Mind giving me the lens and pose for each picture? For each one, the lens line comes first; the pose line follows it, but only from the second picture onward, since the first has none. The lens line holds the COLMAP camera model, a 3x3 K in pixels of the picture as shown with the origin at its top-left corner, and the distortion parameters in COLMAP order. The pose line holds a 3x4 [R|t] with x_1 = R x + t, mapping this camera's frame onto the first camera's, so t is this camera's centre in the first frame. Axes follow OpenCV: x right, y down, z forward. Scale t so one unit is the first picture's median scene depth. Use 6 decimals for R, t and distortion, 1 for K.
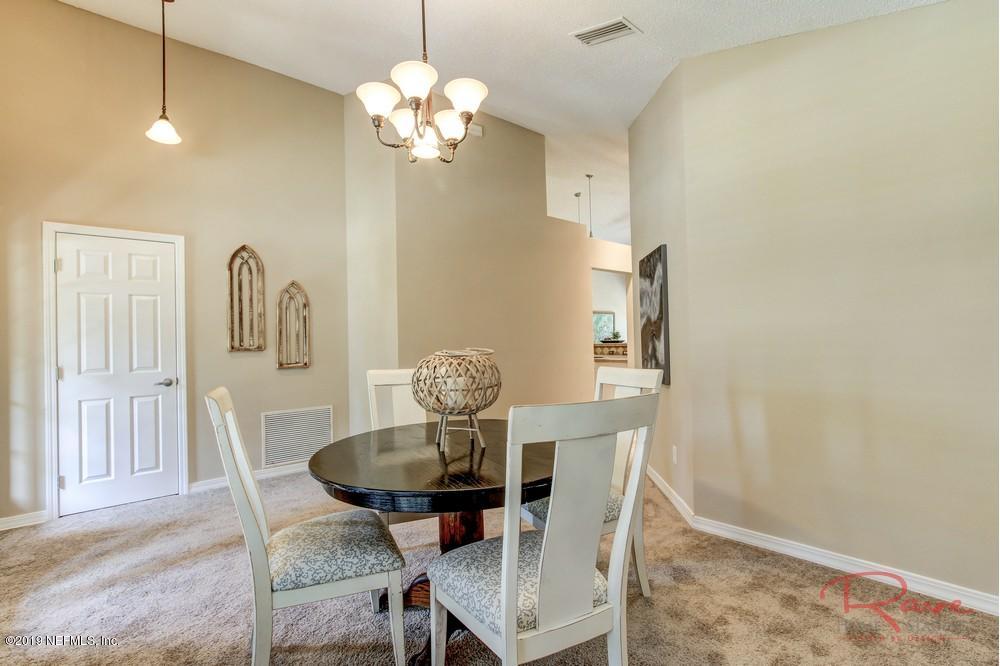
lens RADIAL K [[464.3, 0, 500.4], [0, 464.3, 335.3], [0, 0, 1]] dist [-0.007801, 0.002152]
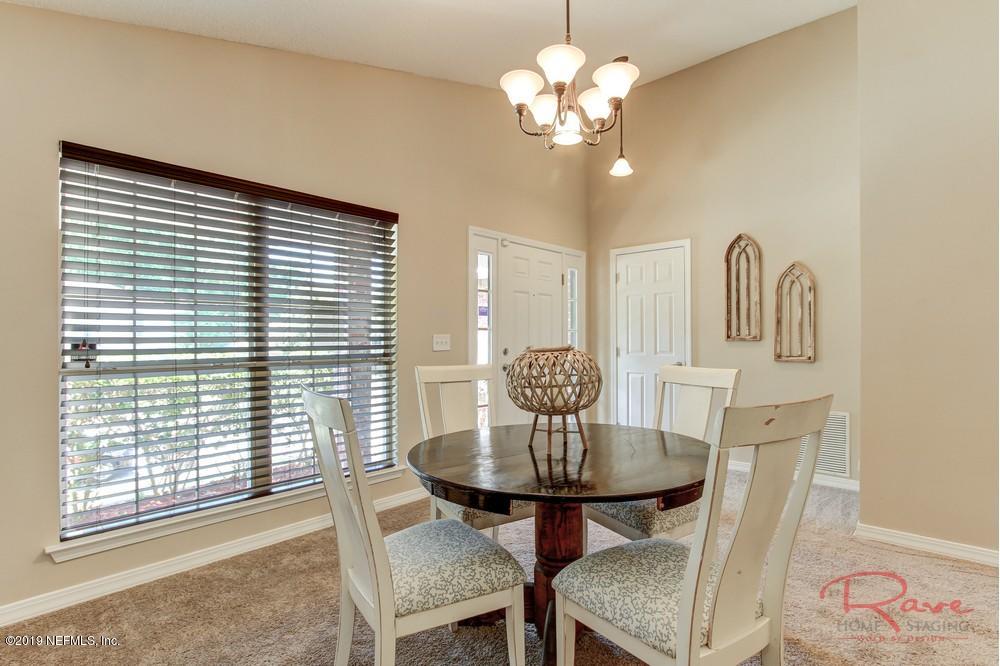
lens RADIAL K [[464.3, 0, 502.3], [0, 464.3, 330.8], [0, 0, 1]] dist [-0.007801, 0.002152]
pose [[0.151205, -0.001199, -0.988502, 0.353772], [0.004343, 0.999990, -0.000549, 0.011278], [0.988493, -0.004210, 0.151209, 0.343554]]
